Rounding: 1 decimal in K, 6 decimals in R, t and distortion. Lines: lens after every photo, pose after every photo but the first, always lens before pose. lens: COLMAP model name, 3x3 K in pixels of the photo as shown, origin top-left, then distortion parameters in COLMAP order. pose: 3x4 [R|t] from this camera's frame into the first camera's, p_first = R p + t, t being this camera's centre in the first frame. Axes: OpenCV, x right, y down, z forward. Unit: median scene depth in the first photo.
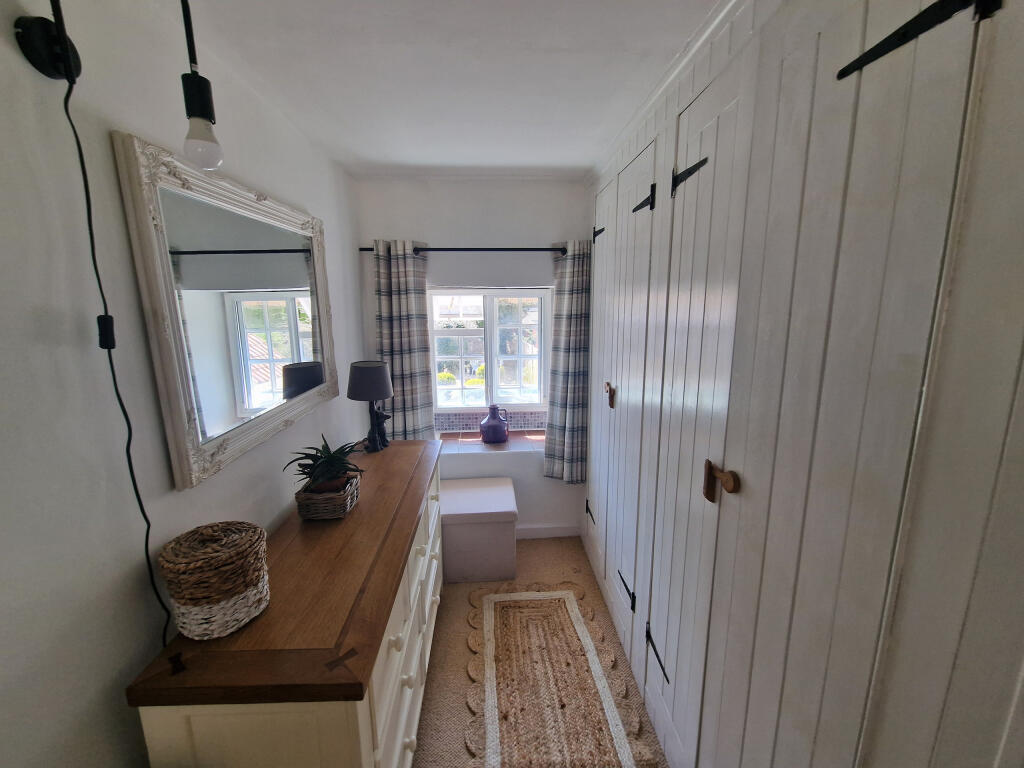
lens RADIAL K [[420.4, 0, 500.4], [0, 420.4, 380.9], [0, 0, 1]] dist [0.000219, -0.000314]
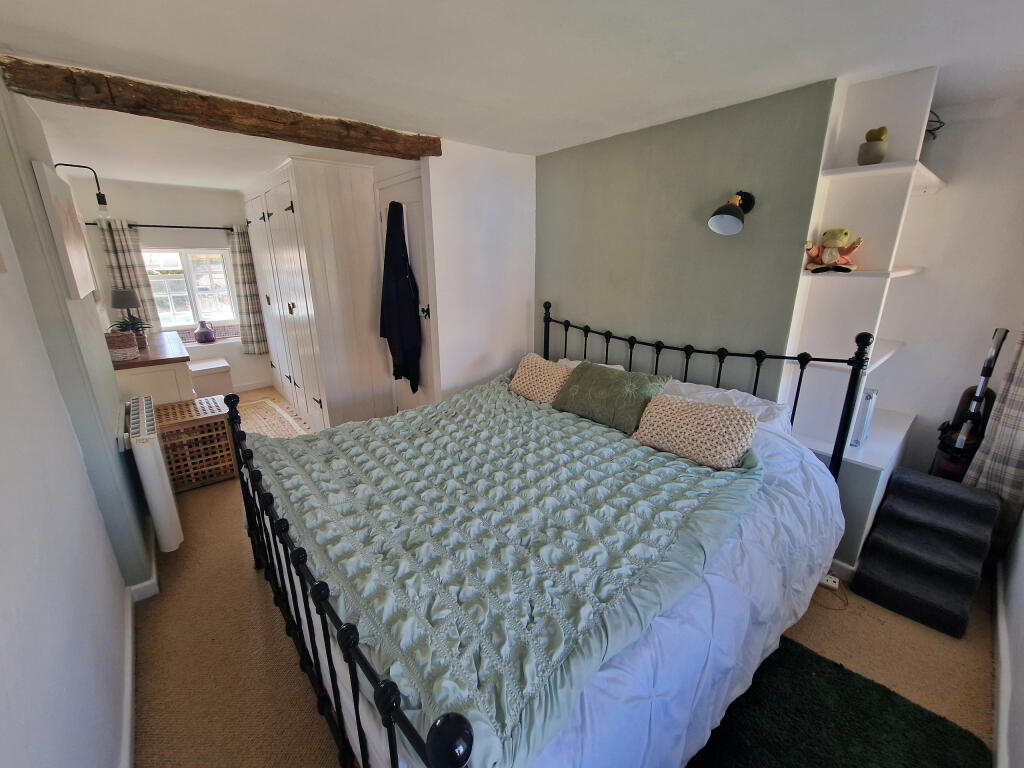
lens RADIAL K [[420.4, 0, 500.4], [0, 420.4, 380.9], [0, 0, 1]] dist [0.000219, -0.000314]
pose [[0.788332, -0.170703, 0.591095, -0.127829], [0.112759, 0.984553, 0.133945, 0.240671], [-0.604829, -0.038942, 0.795403, -1.247808]]
